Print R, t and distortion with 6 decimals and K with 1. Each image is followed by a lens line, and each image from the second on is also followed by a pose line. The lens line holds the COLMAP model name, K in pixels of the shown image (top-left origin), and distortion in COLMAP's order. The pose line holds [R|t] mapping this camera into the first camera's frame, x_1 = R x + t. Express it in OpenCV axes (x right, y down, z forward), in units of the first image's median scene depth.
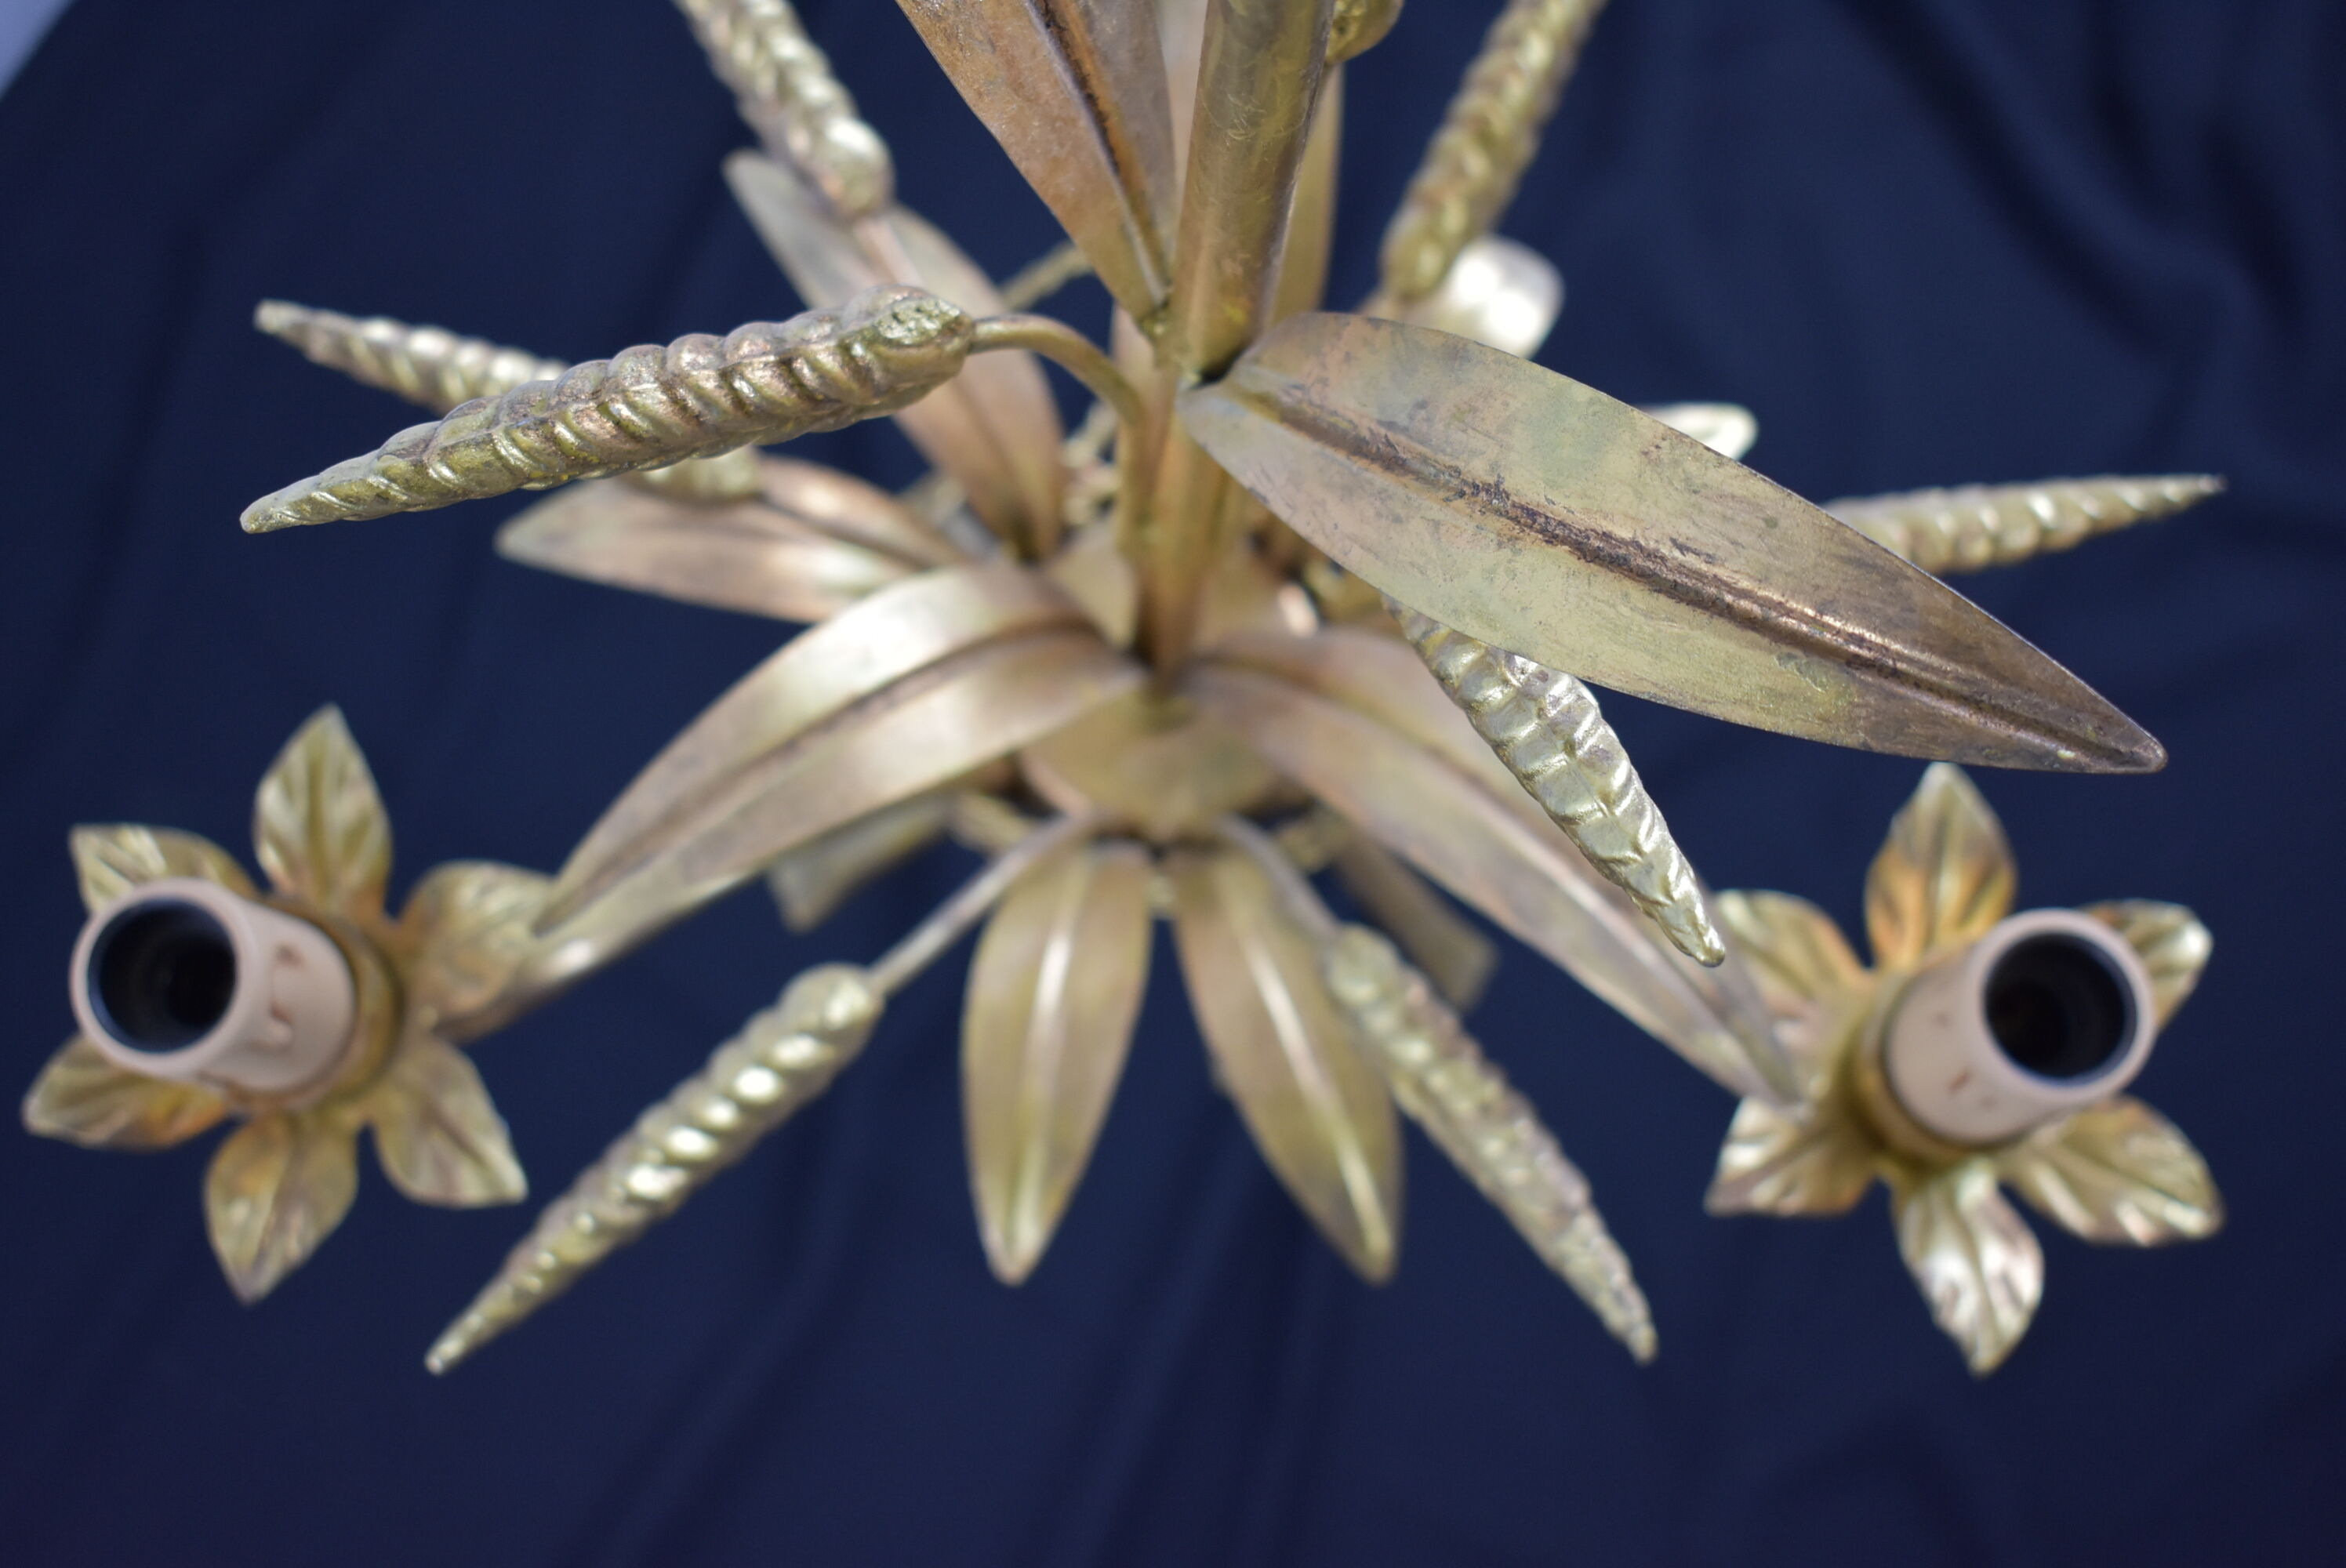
lens RADIAL K [[3511.3, 0, 1293.5], [0, 3511.3, 783.3], [0, 0, 1]] dist [0.014805, -0.032231]
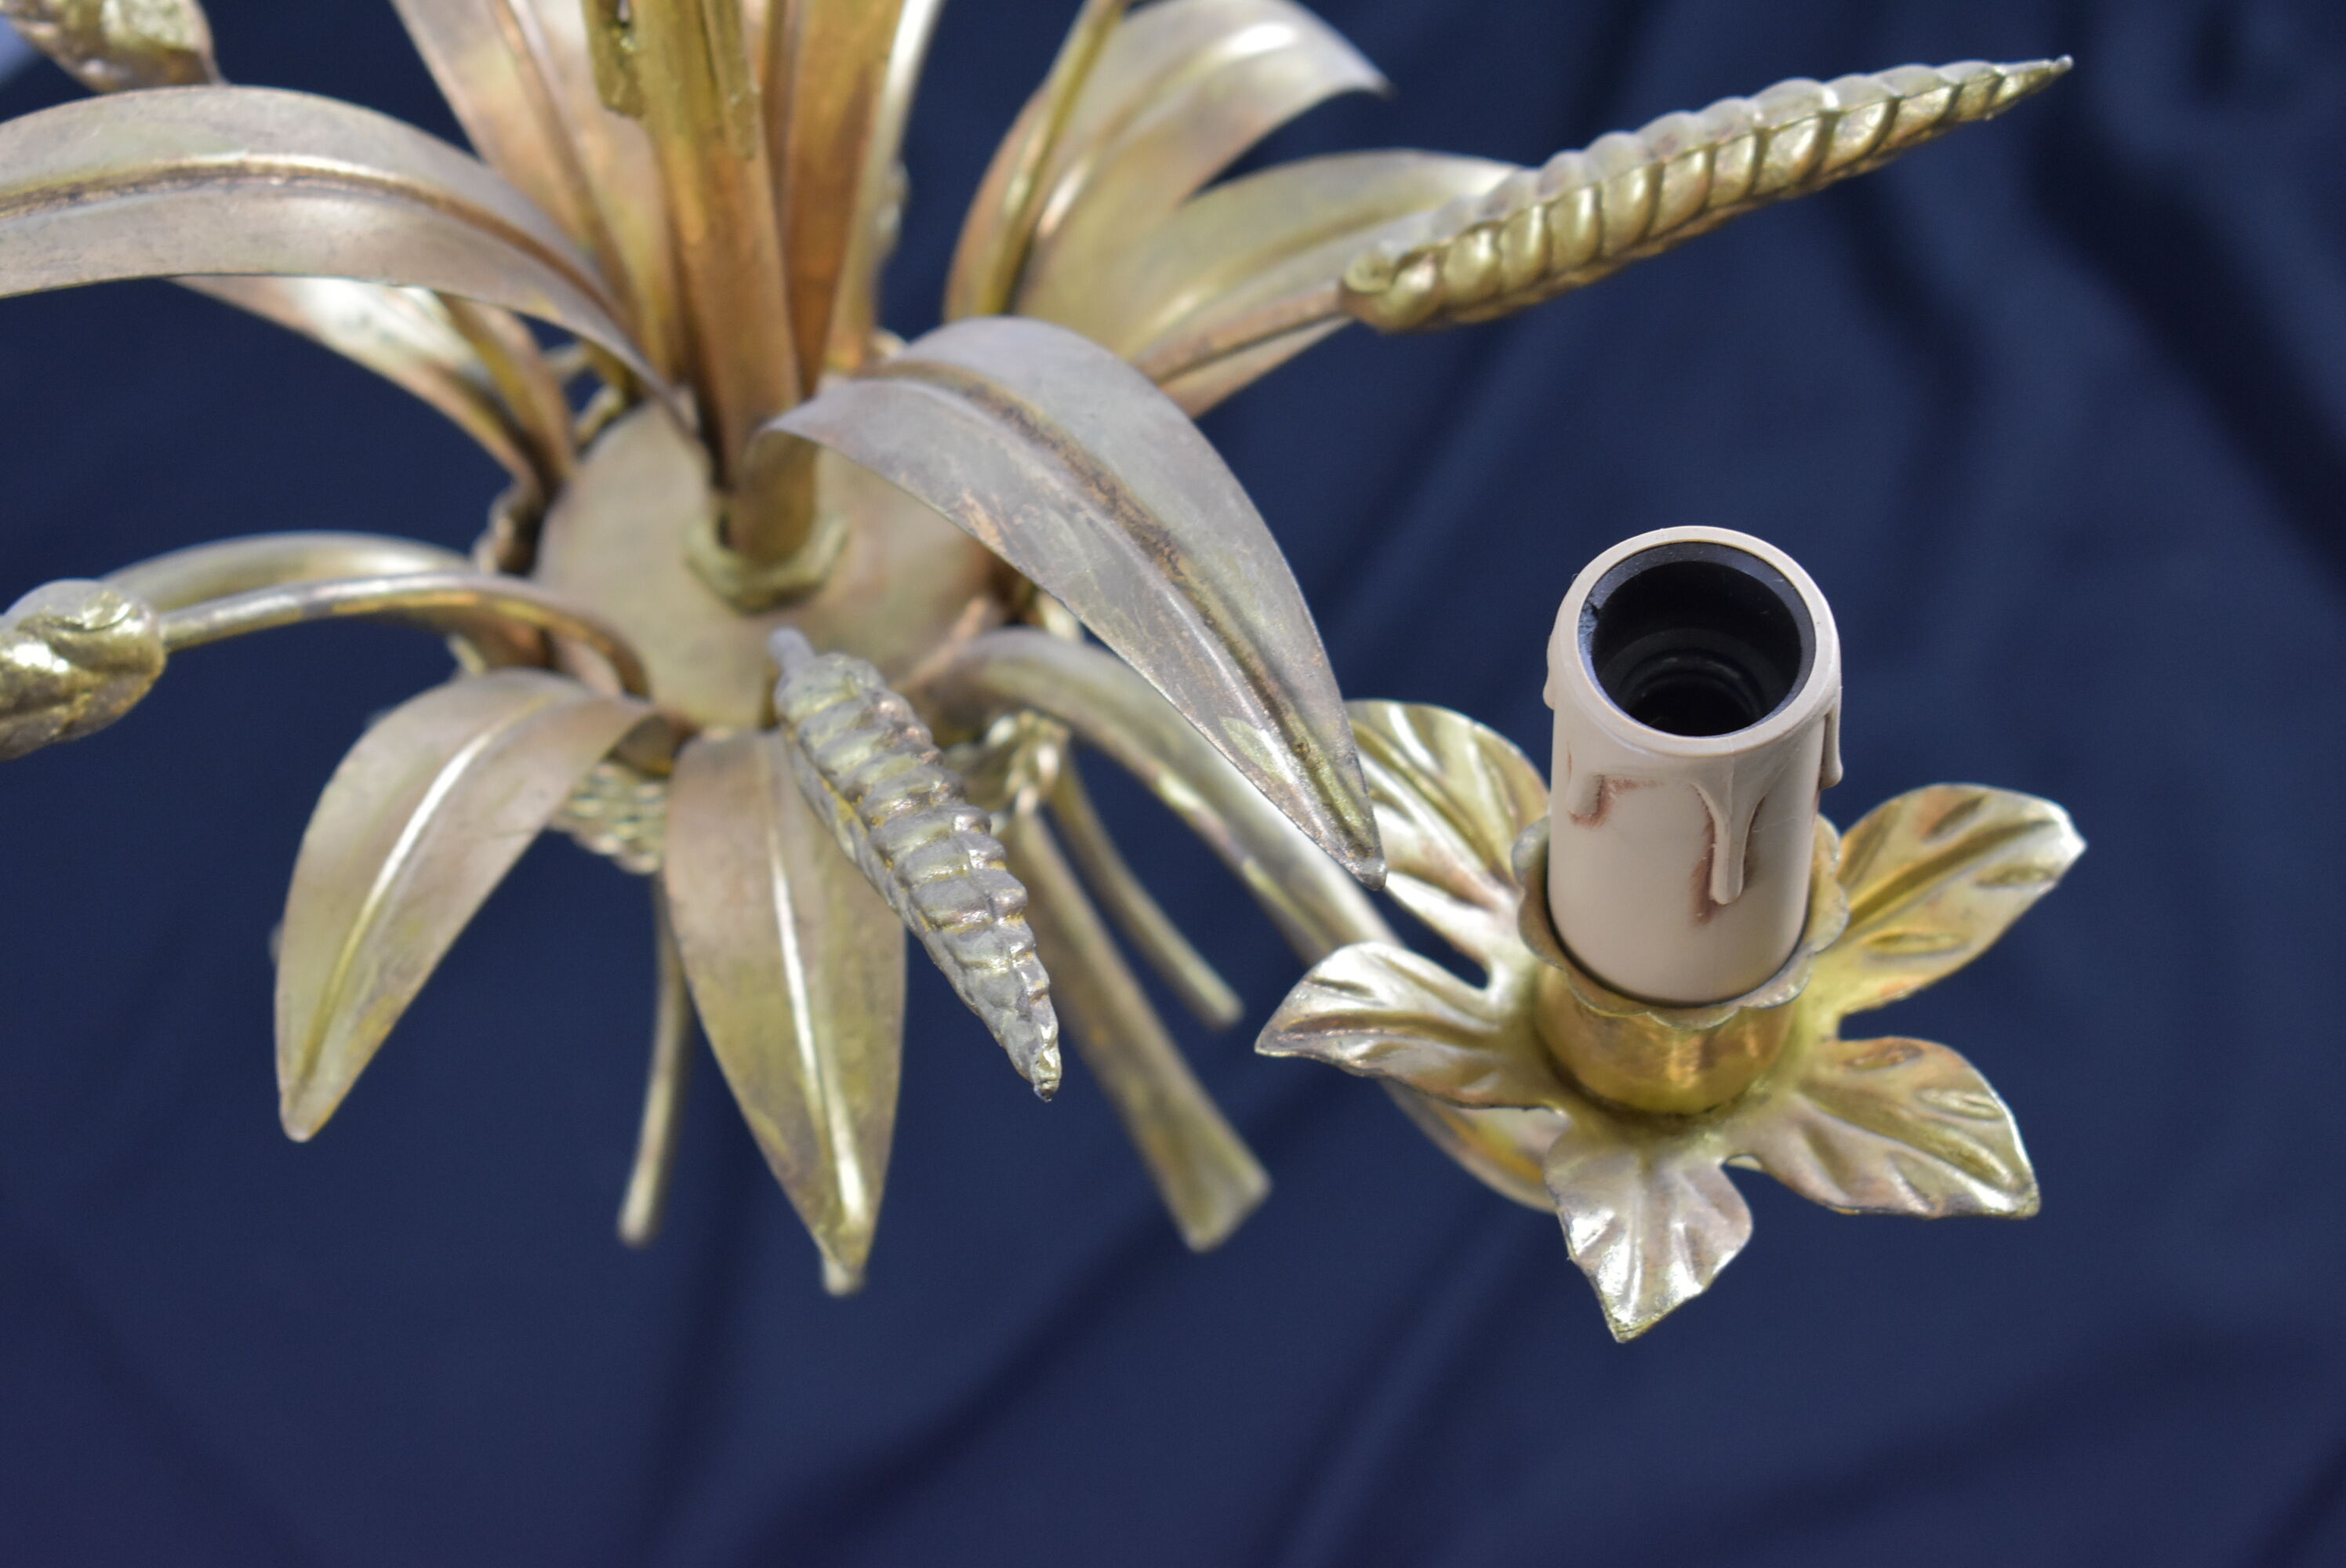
lens RADIAL K [[5419.1, 0, 1173.0], [0, 5419.1, 784.0], [0, 0, 1]] dist [0.068573, 0.314013]
pose [[0.976089, 0.105003, -0.190327, 0.311790], [-0.164869, 0.928252, -0.333417, 0.445211], [0.141662, 0.356823, 0.923368, 0.016577]]
